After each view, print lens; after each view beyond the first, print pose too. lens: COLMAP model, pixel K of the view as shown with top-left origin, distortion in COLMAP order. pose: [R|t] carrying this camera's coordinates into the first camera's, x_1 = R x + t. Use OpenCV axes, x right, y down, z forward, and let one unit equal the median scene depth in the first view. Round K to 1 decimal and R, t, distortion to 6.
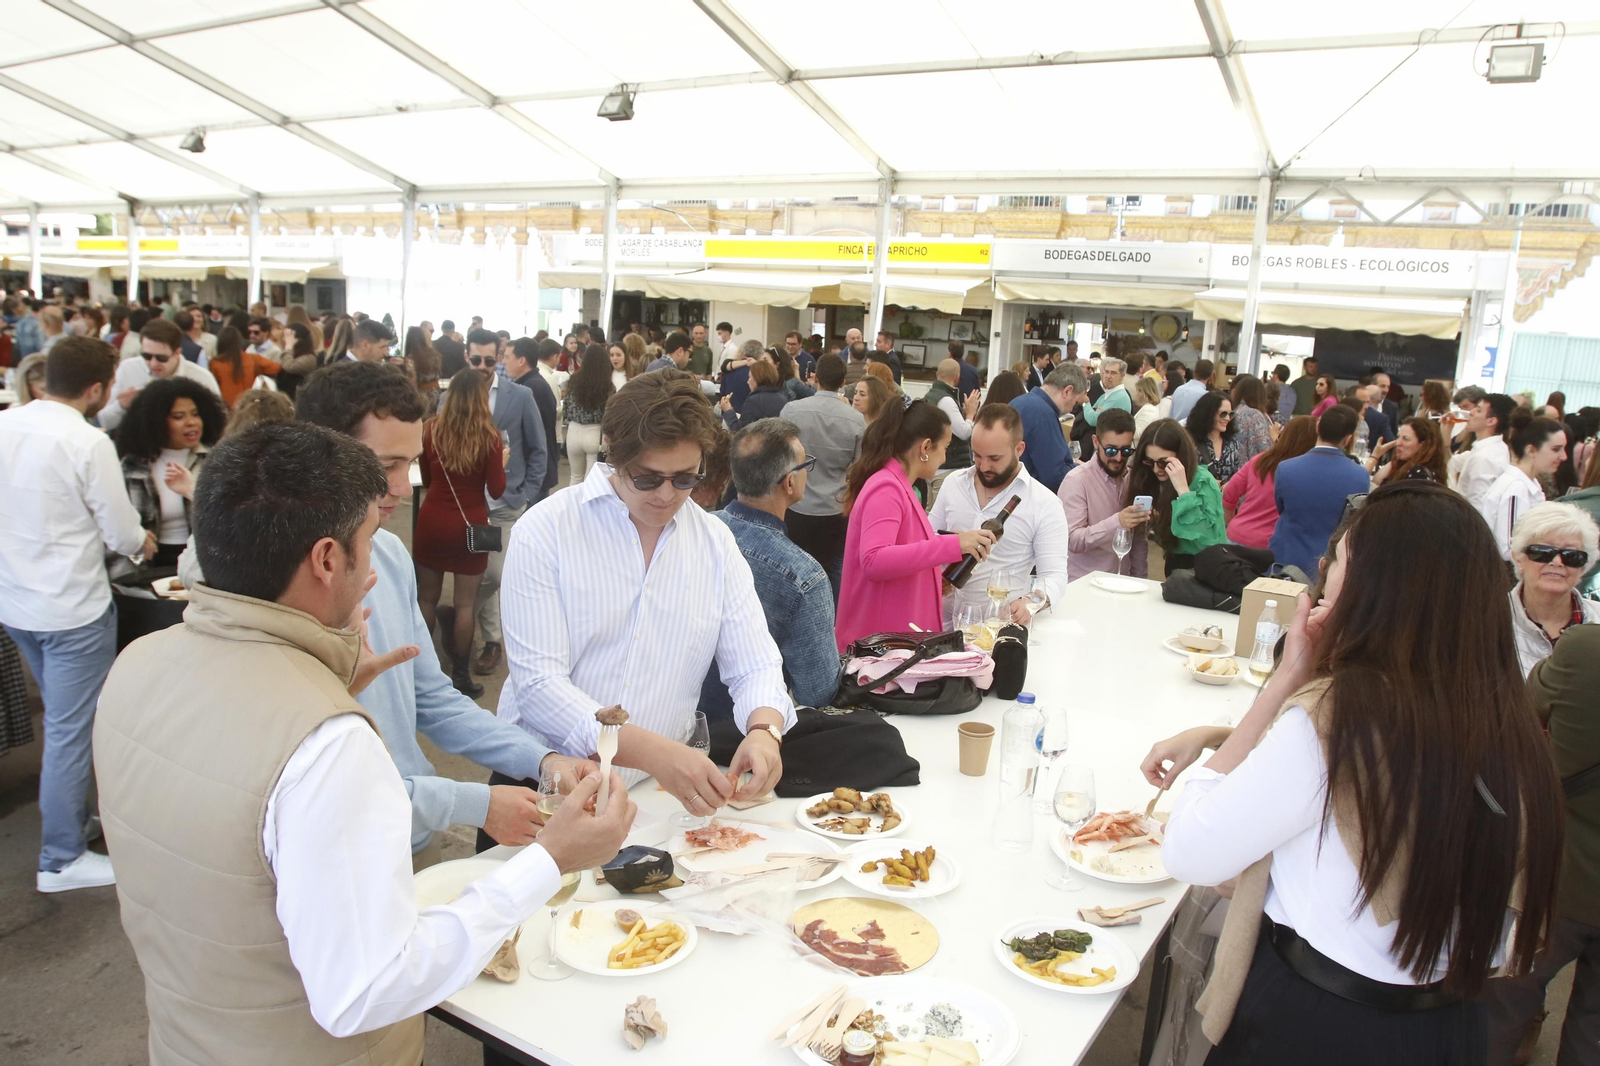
lens RADIAL K [[1144.3, 0, 800.0], [0, 1144.3, 533.0], [0, 0, 1]] dist [-0.099986, 0.085021]
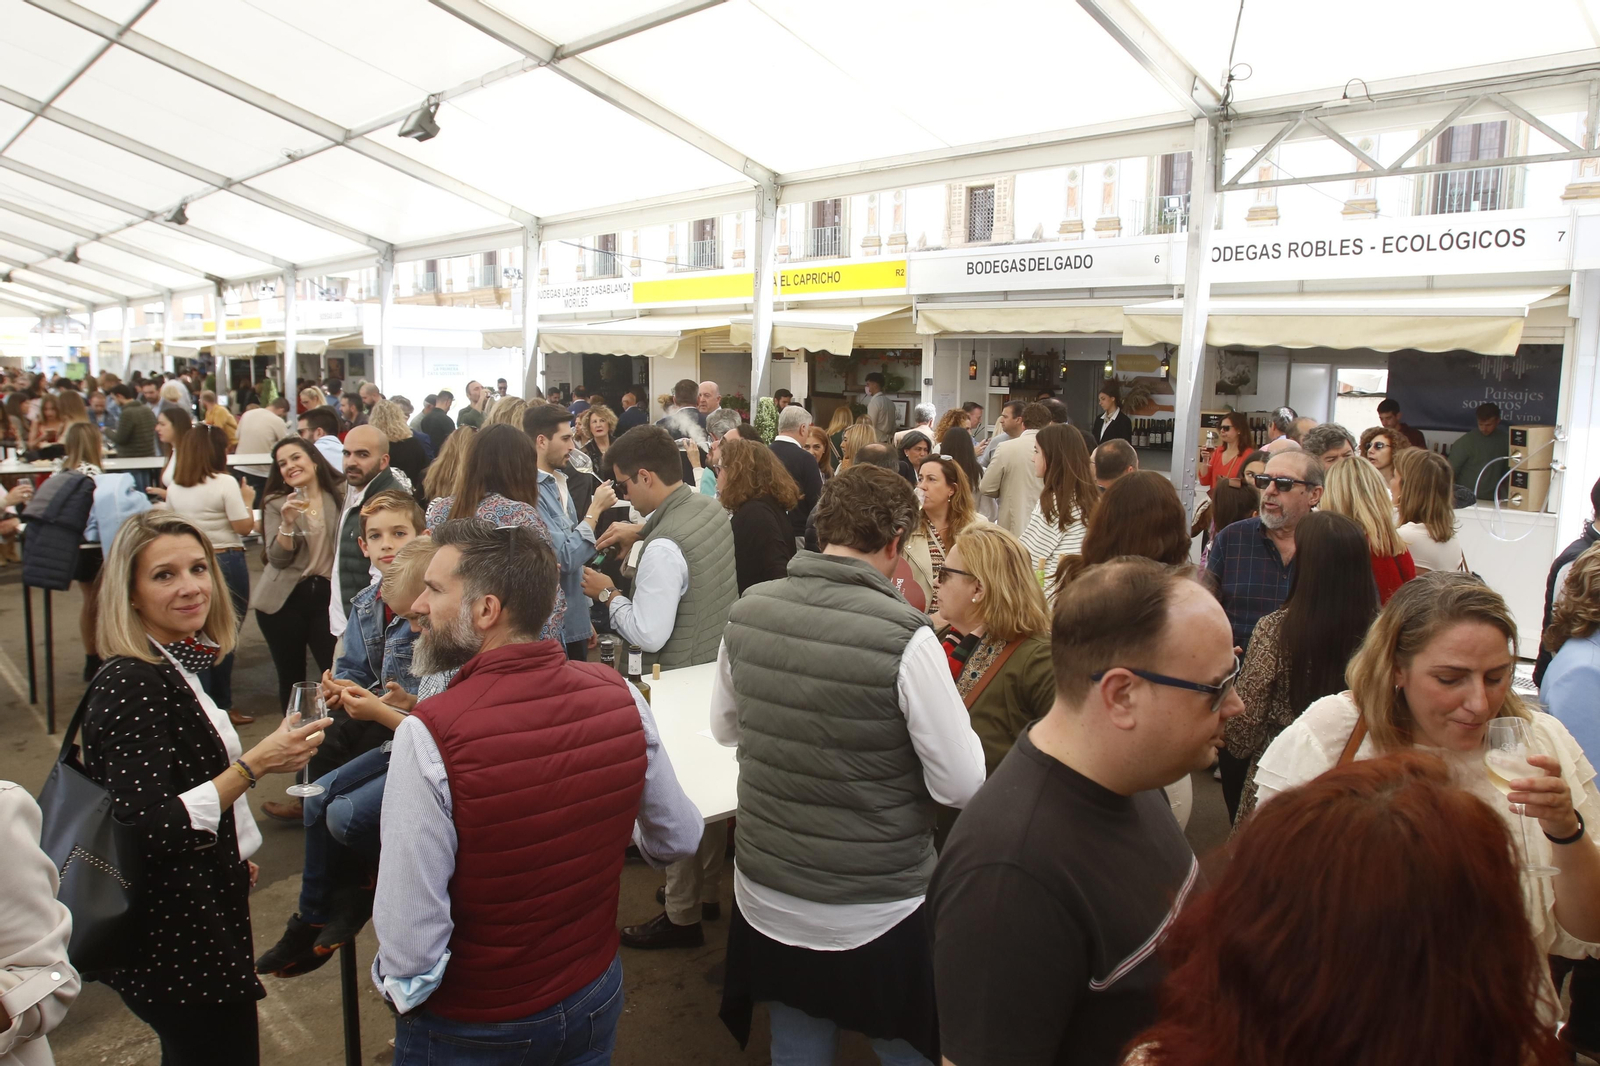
lens RADIAL K [[1144.3, 0, 800.0], [0, 1144.3, 533.0], [0, 0, 1]] dist [-0.099986, 0.085021]
pose [[0.967474, -0.000042, -0.252972, 0.288113], [-0.014615, 0.998320, -0.056062, -0.034212], [0.252550, 0.057935, 0.965848, 0.274351]]
